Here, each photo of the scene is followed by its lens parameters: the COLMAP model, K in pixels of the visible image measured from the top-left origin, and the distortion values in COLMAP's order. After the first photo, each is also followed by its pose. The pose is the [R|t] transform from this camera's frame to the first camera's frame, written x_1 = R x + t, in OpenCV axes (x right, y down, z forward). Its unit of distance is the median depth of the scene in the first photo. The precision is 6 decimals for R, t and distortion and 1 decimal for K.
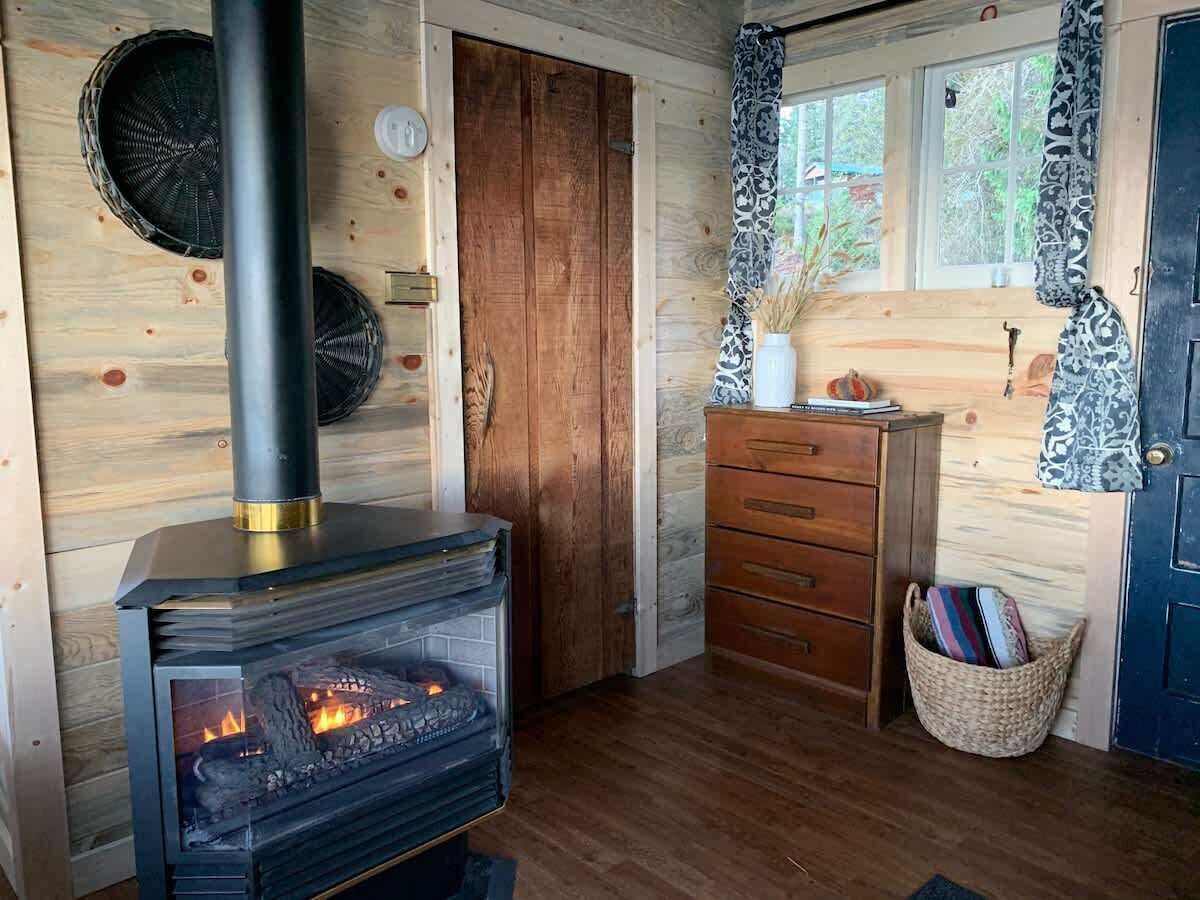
lens RADIAL K [[901.4, 0, 597.0], [0, 901.4, 453.8], [0, 0, 1]] dist [0.001820, -0.009229]
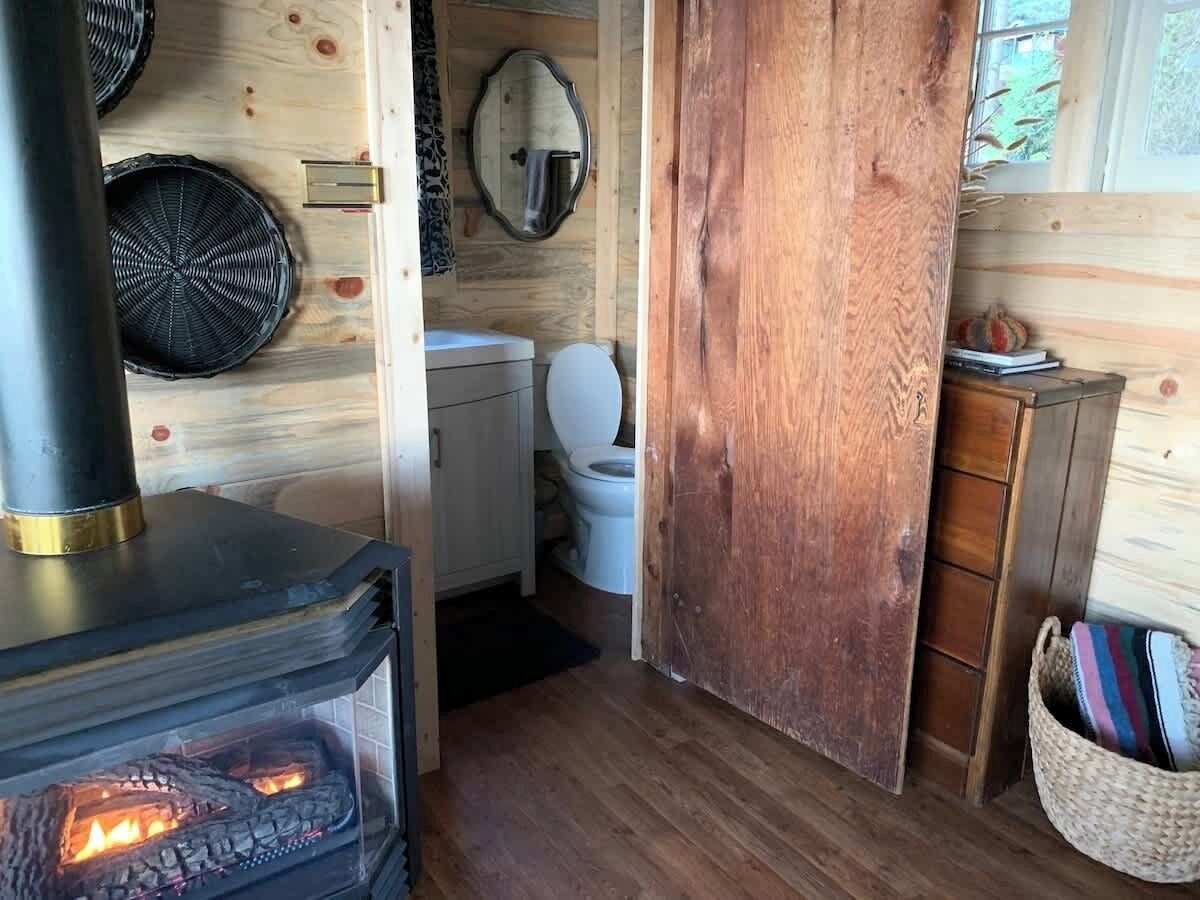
lens RADIAL K [[901.4, 0, 595.0], [0, 901.4, 439.8], [0, 0, 1]] dist [0.001820, -0.009229]
pose [[0.984829, 0.061438, -0.162285, 0.108263], [-0.041758, 0.991651, 0.122005, -0.069545], [0.168426, -0.113378, 0.979172, 0.273860]]
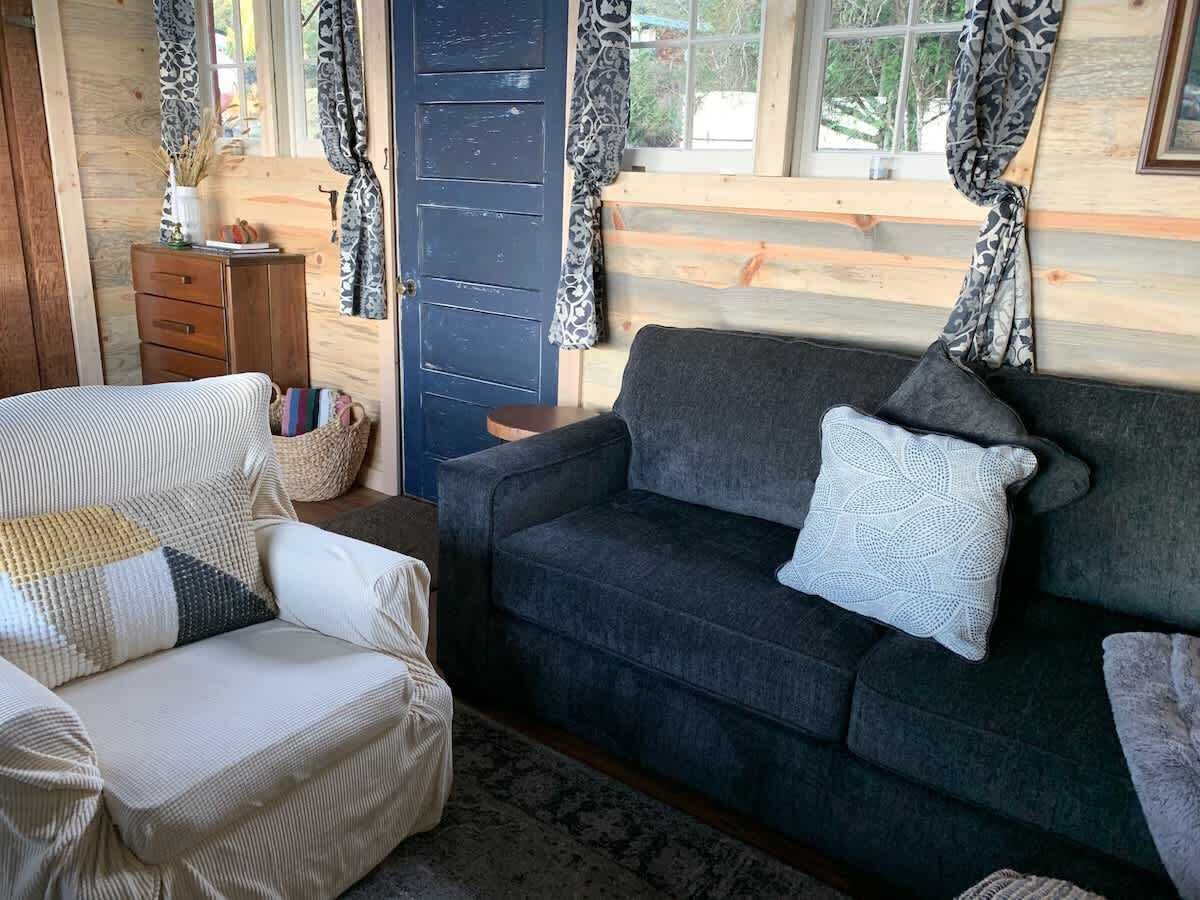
lens RADIAL K [[901.4, 0, 603.2], [0, 901.4, 446.5], [0, 0, 1]] dist [0.001820, -0.009229]
pose [[0.980348, -0.004384, 0.197227, 0.597234], [-0.023255, 0.990214, 0.137603, 0.043404], [-0.195900, -0.139486, 0.970653, -0.428851]]
